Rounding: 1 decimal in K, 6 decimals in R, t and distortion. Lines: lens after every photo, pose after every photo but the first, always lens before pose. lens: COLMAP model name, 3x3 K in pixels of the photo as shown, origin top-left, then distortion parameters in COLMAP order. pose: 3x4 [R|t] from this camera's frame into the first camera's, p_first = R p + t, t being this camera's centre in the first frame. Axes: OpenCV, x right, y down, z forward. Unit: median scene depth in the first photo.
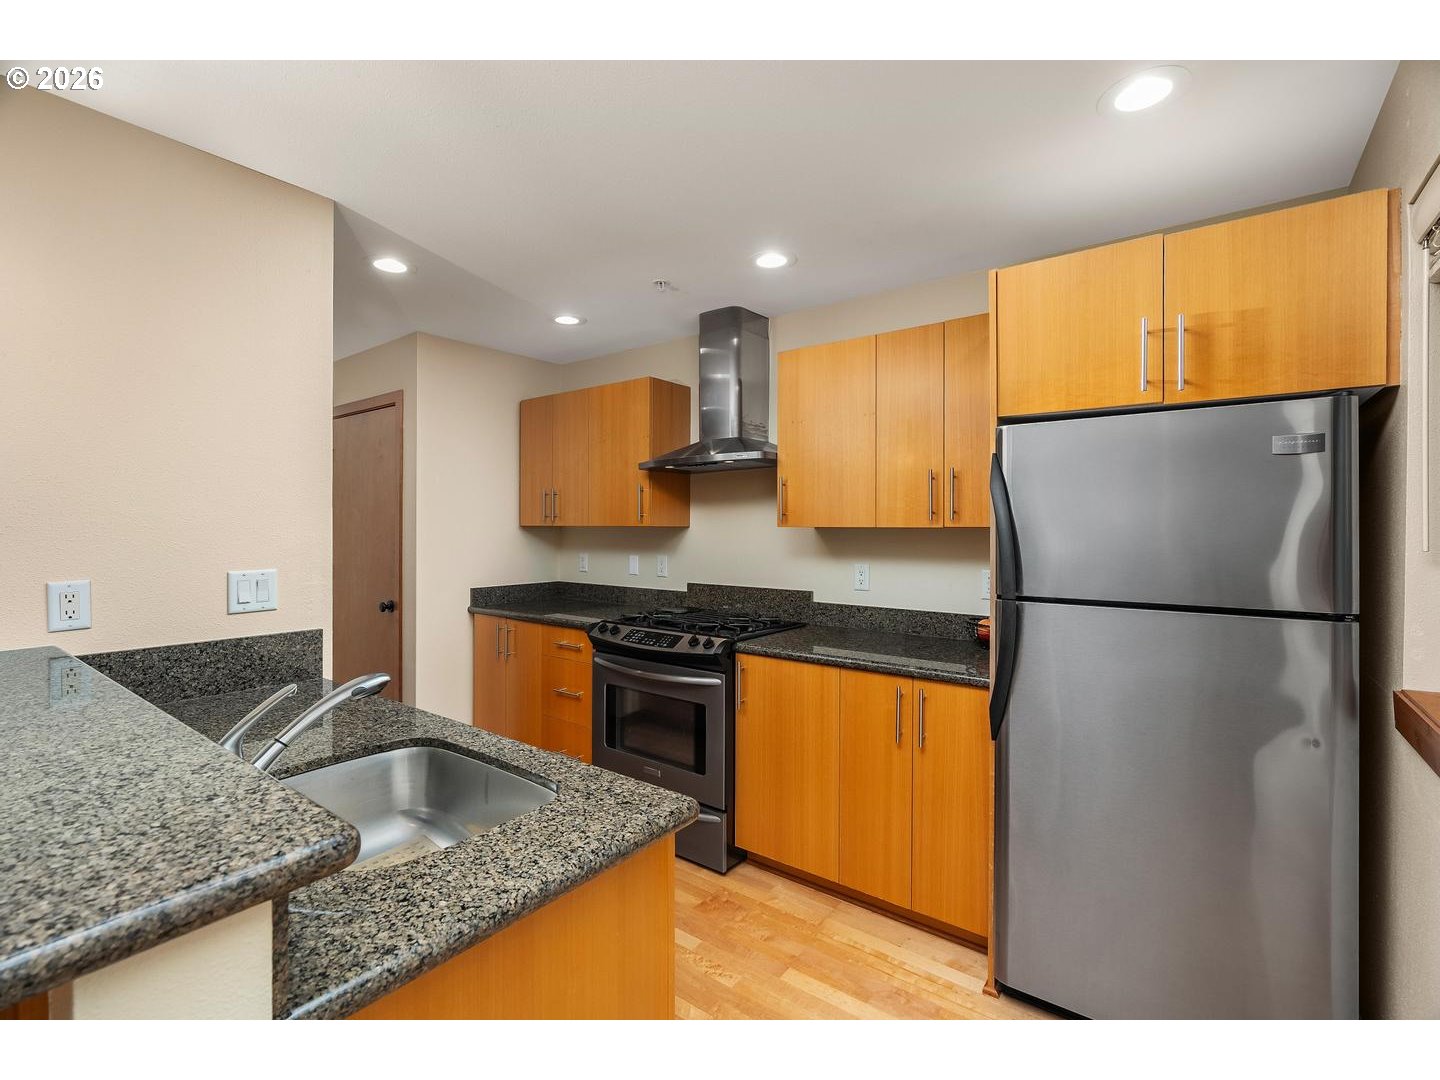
lens RADIAL K [[647.3, 0, 721.8], [0, 647.3, 533.9], [0, 0, 1]] dist [-0.003337, -0.000183]
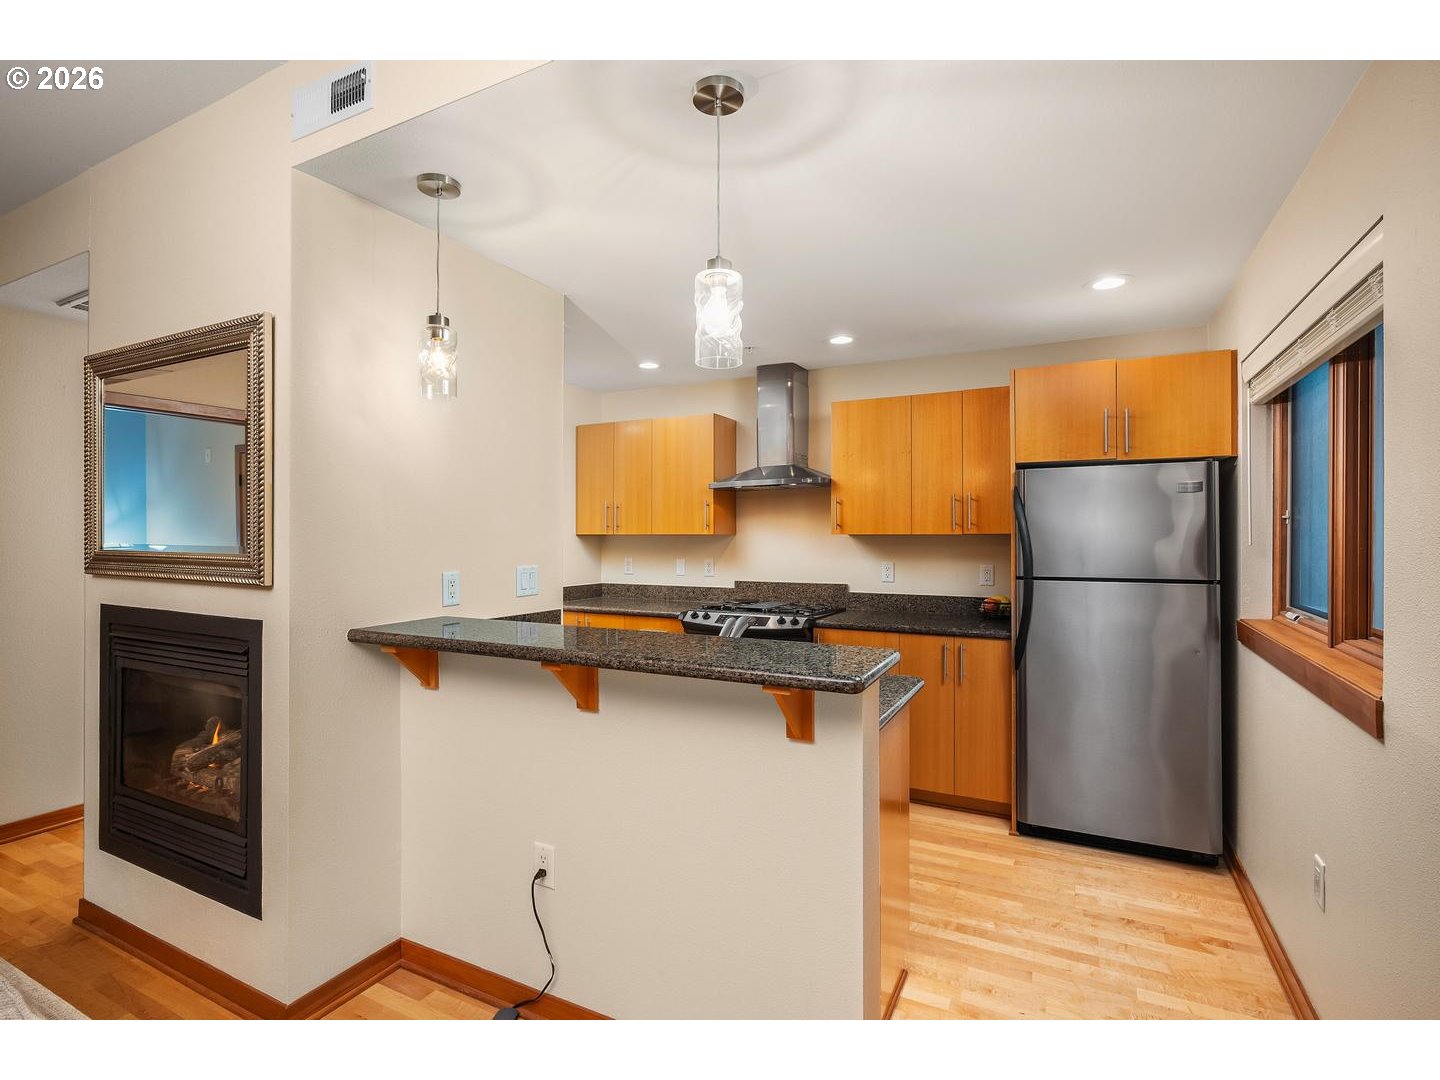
lens RADIAL K [[695.3, 0, 718.5], [0, 695.3, 536.1], [0, 0, 1]] dist [-0.000971, -0.000183]
pose [[0.986886, -0.003345, 0.161385, -0.482946], [0.005111, 0.999932, -0.010527, 0.008328], [-0.161338, 0.011214, 0.986835, -0.472036]]
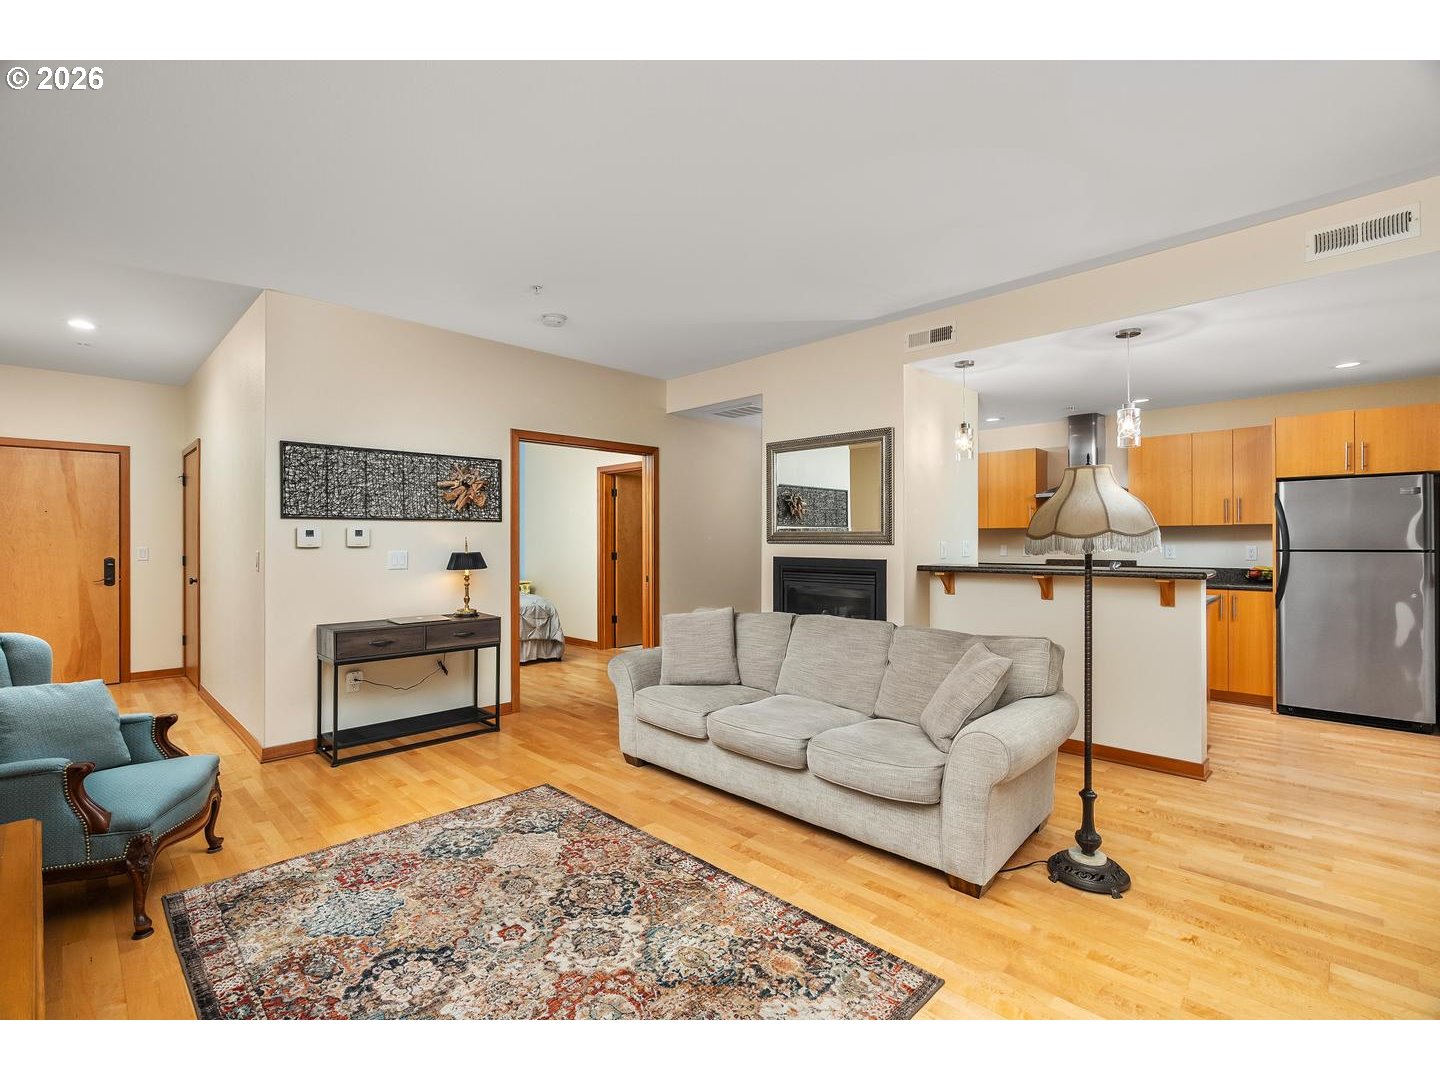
lens RADIAL K [[655.5, 0, 723.5], [0, 655.5, 544.1], [0, 0, 1]] dist [0.009010, 0.000171]
pose [[0.991878, -0.002802, -0.127160, -1.167861], [0.001789, 0.999966, -0.008084, 0.076152], [0.127178, 0.007791, 0.991849, -1.528962]]
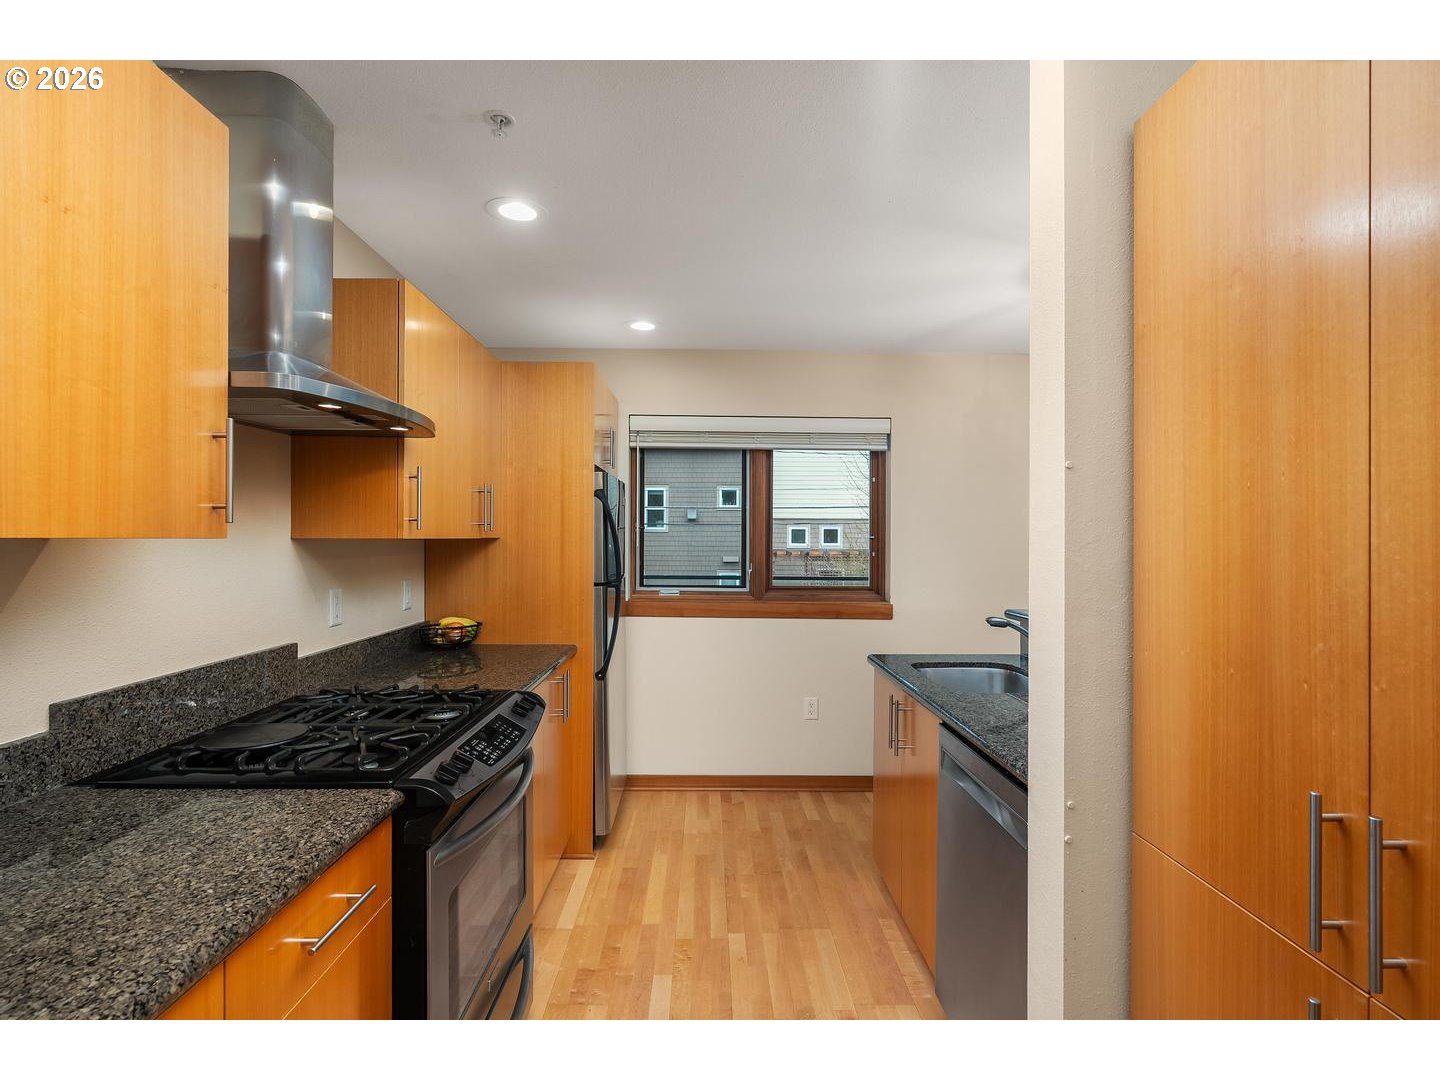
lens RADIAL K [[695.3, 0, 718.5], [0, 695.3, 536.1], [0, 0, 1]] dist [-0.000971, -0.000183]
pose [[-0.614088, -0.008431, 0.789193, -0.938433], [-0.001783, 0.999955, 0.009295, -0.033889], [-0.789236, 0.004301, -0.614076, 1.553267]]
